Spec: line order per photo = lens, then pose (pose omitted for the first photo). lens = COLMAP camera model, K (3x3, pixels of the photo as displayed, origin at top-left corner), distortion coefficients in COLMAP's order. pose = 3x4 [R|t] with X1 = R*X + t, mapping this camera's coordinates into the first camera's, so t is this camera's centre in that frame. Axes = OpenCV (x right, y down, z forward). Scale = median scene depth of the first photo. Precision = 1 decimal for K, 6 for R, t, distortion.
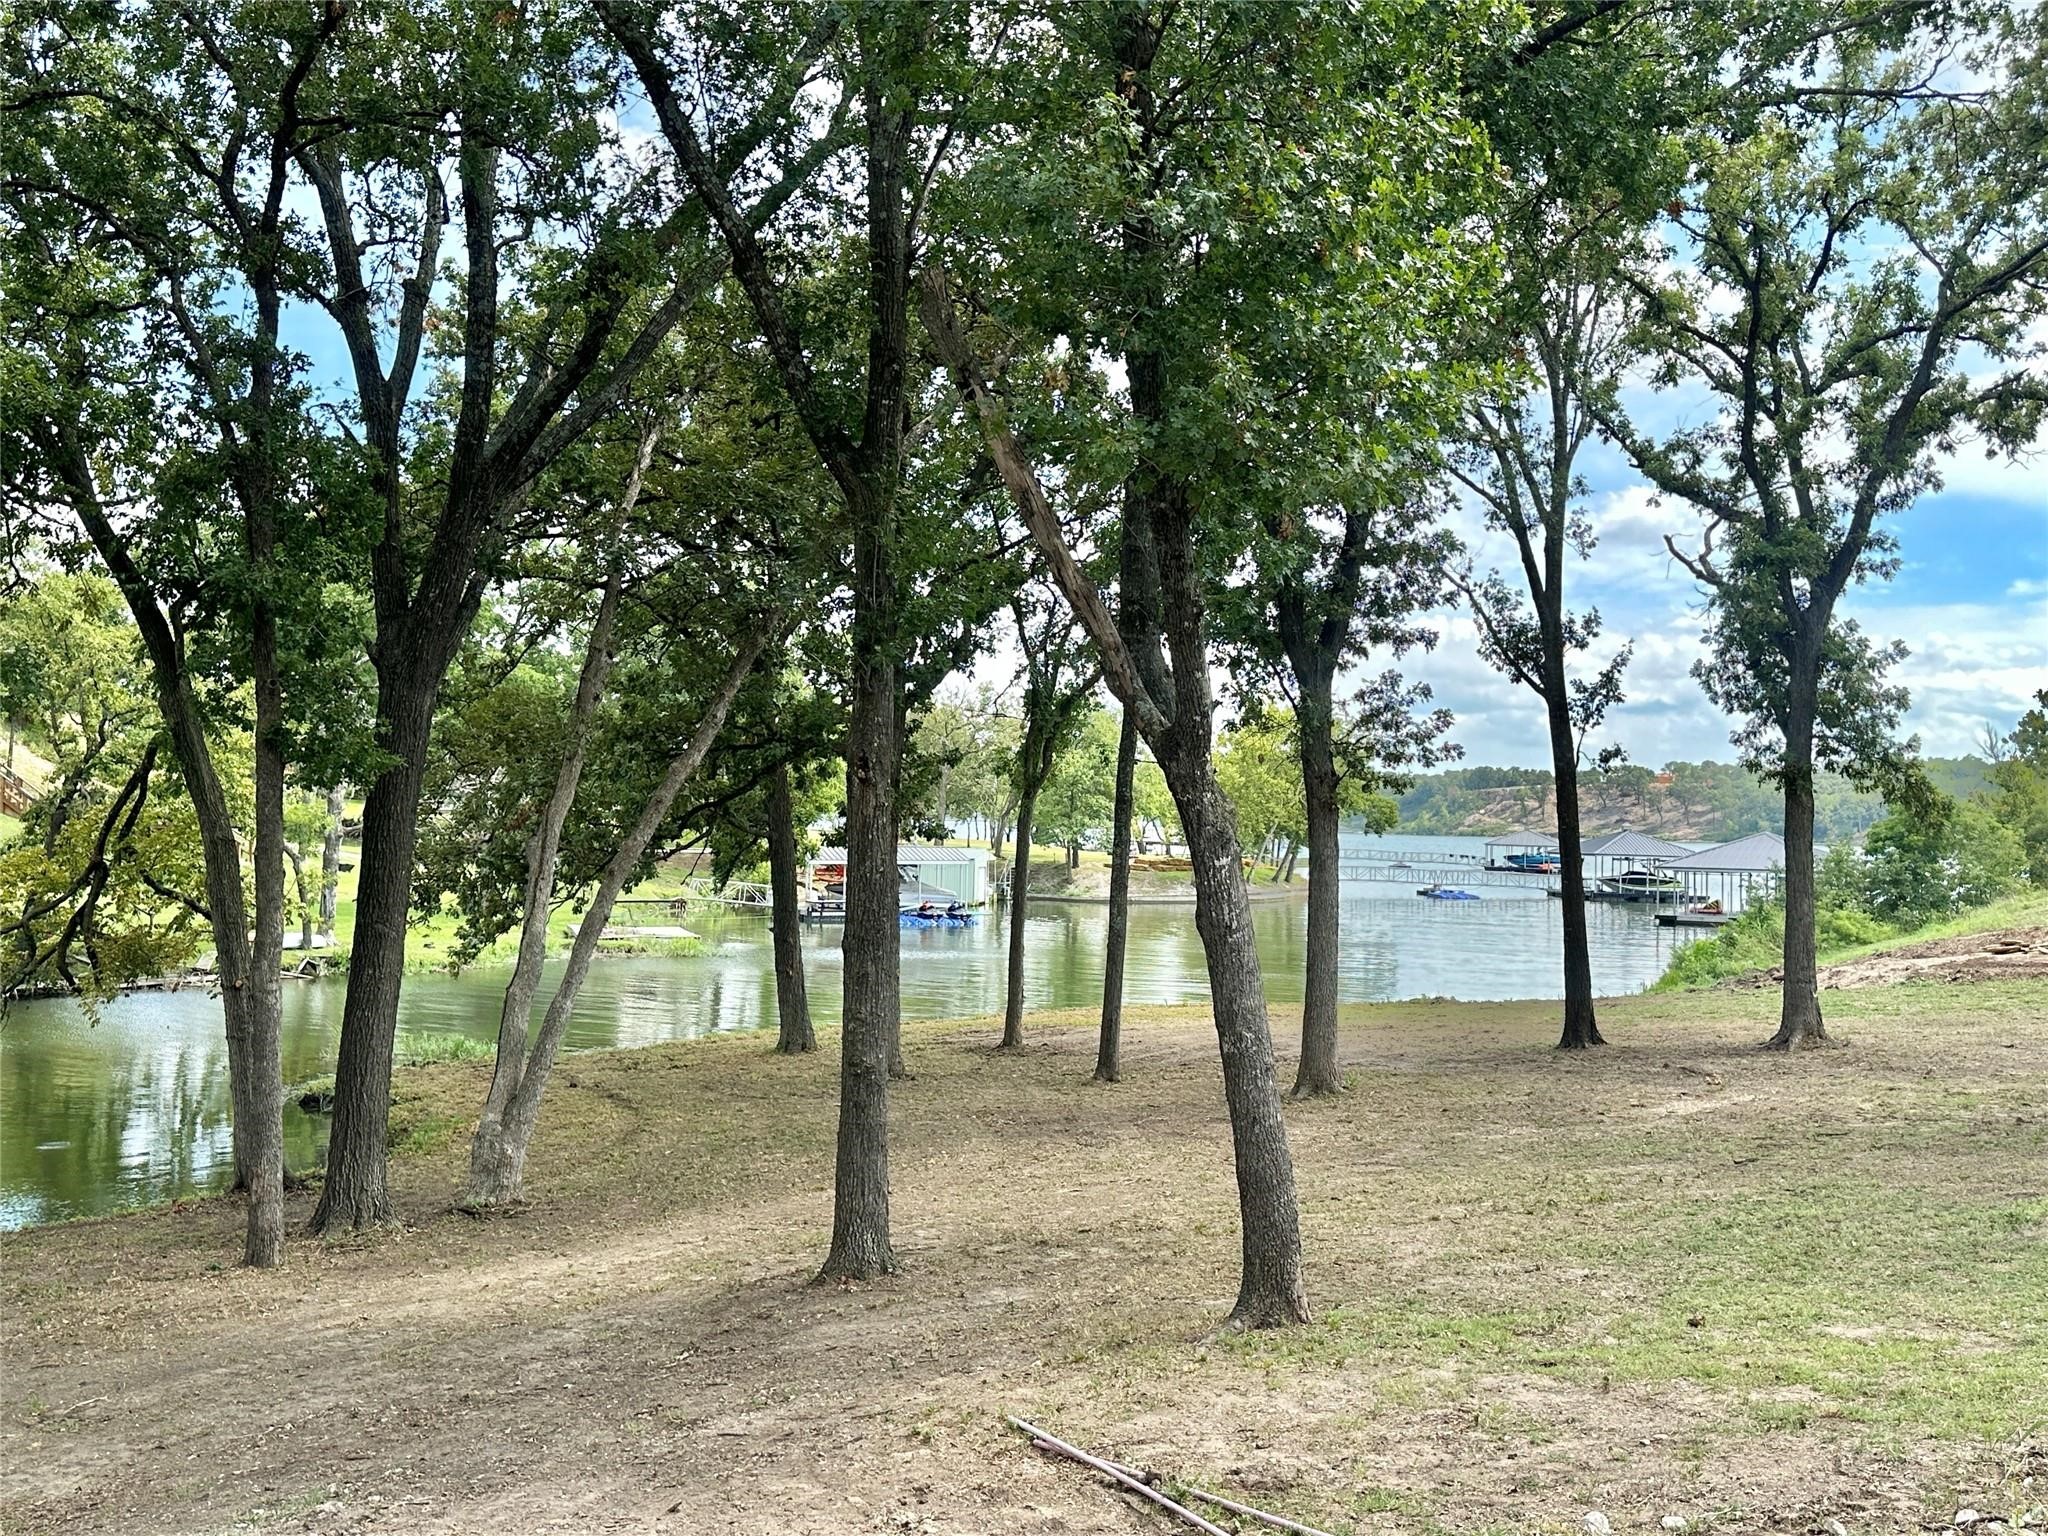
lens RADIAL K [[1975.1, 0, 1024.0], [0, 1975.1, 768.0], [0, 0, 1]] dist [0.095325, -0.002953]
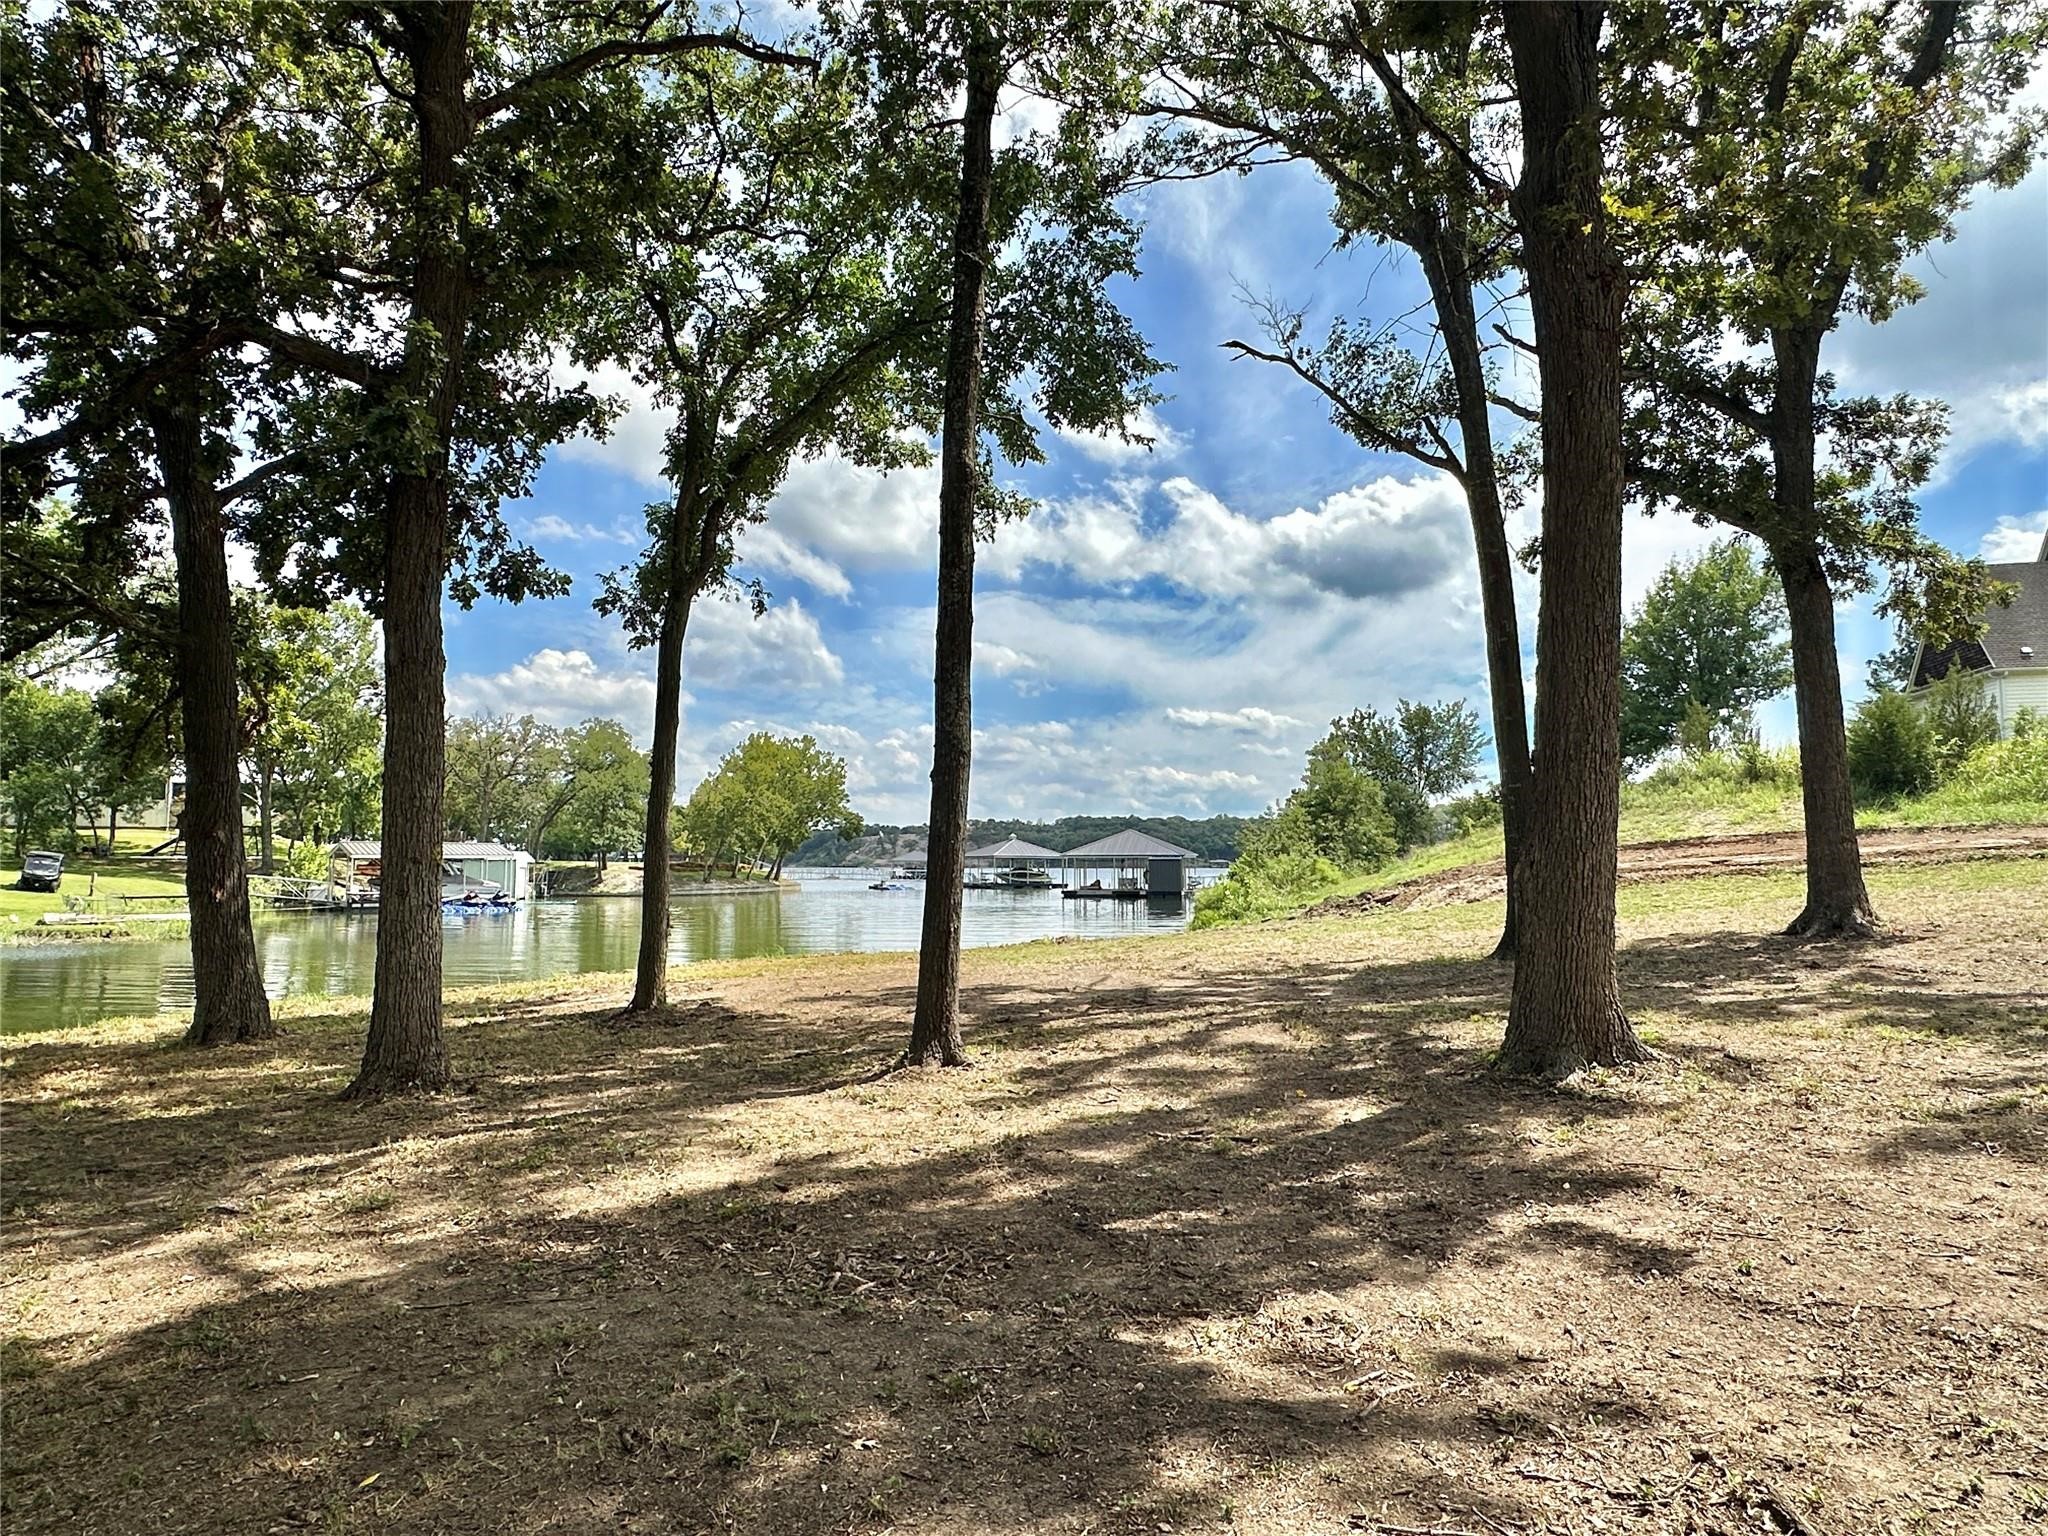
lens RADIAL K [[1242.9, 0, 1024.0], [0, 1242.9, 768.0], [0, 0, 1]] dist [0.000395, -0.000338]
pose [[0.931470, 0.013282, 0.363575, -0.036151], [0.005427, 0.998715, -0.050388, 0.083275], [-0.363777, 0.048908, 0.930201, 0.577720]]
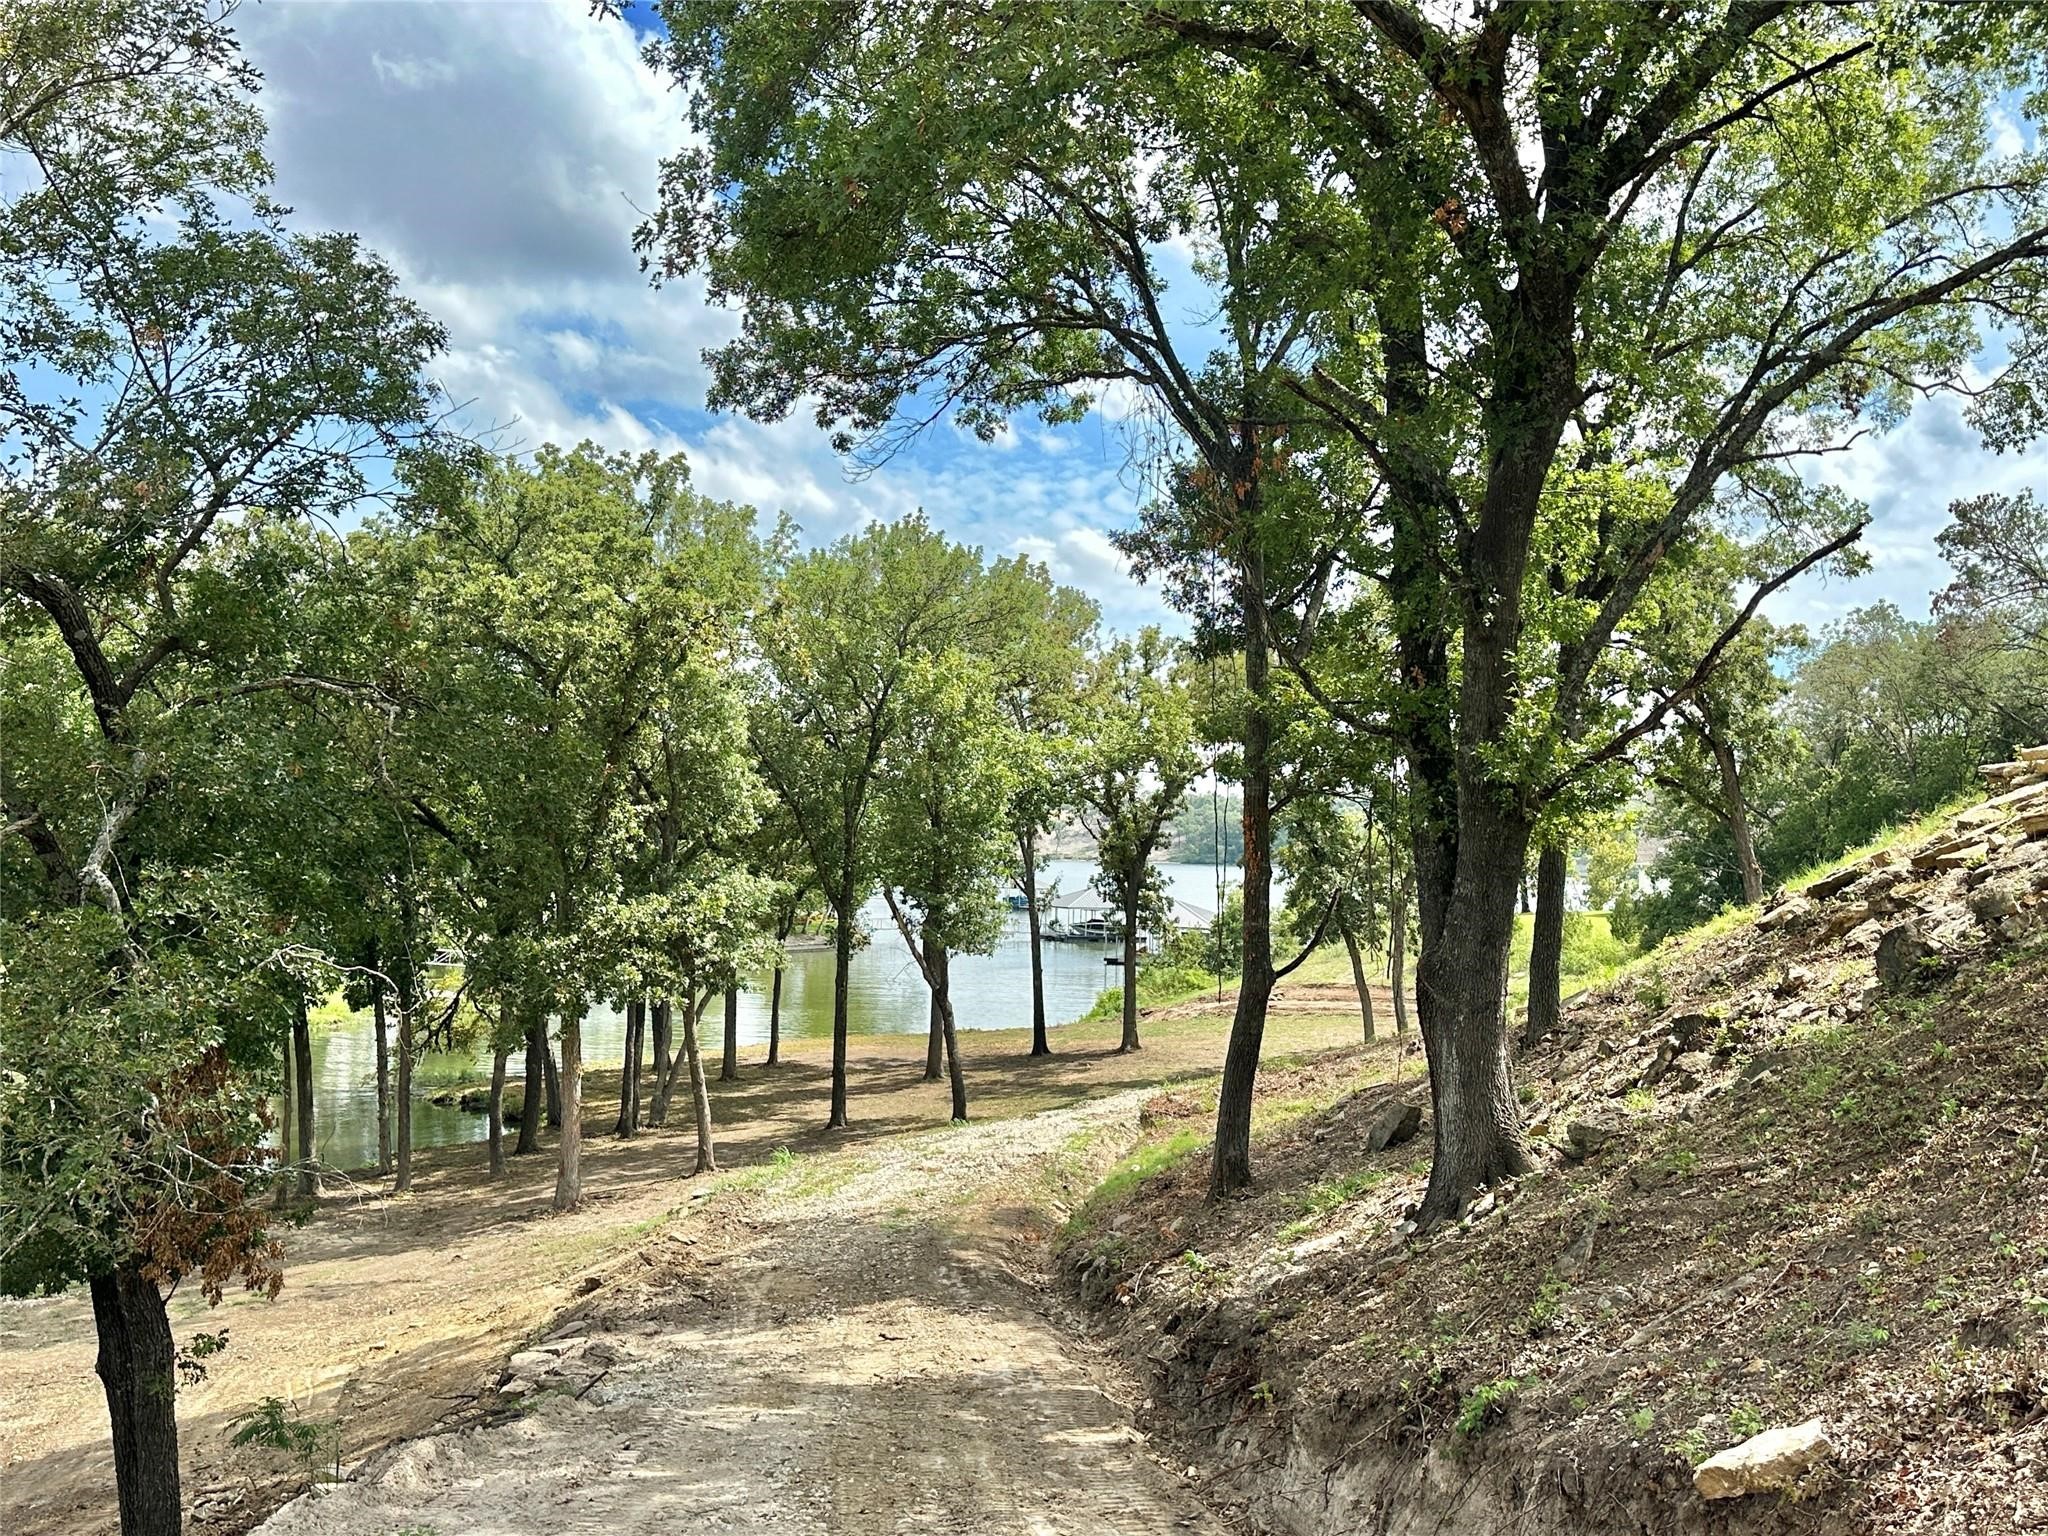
lens RADIAL K [[1975.1, 0, 1024.0], [0, 1975.1, 768.0], [0, 0, 1]] dist [0.095325, -0.002953]
pose [[0.969022, 0.009678, 0.246787, -0.277051], [-0.008246, 0.999943, -0.006834, -0.159786], [-0.246839, 0.004588, 0.969046, -1.100901]]
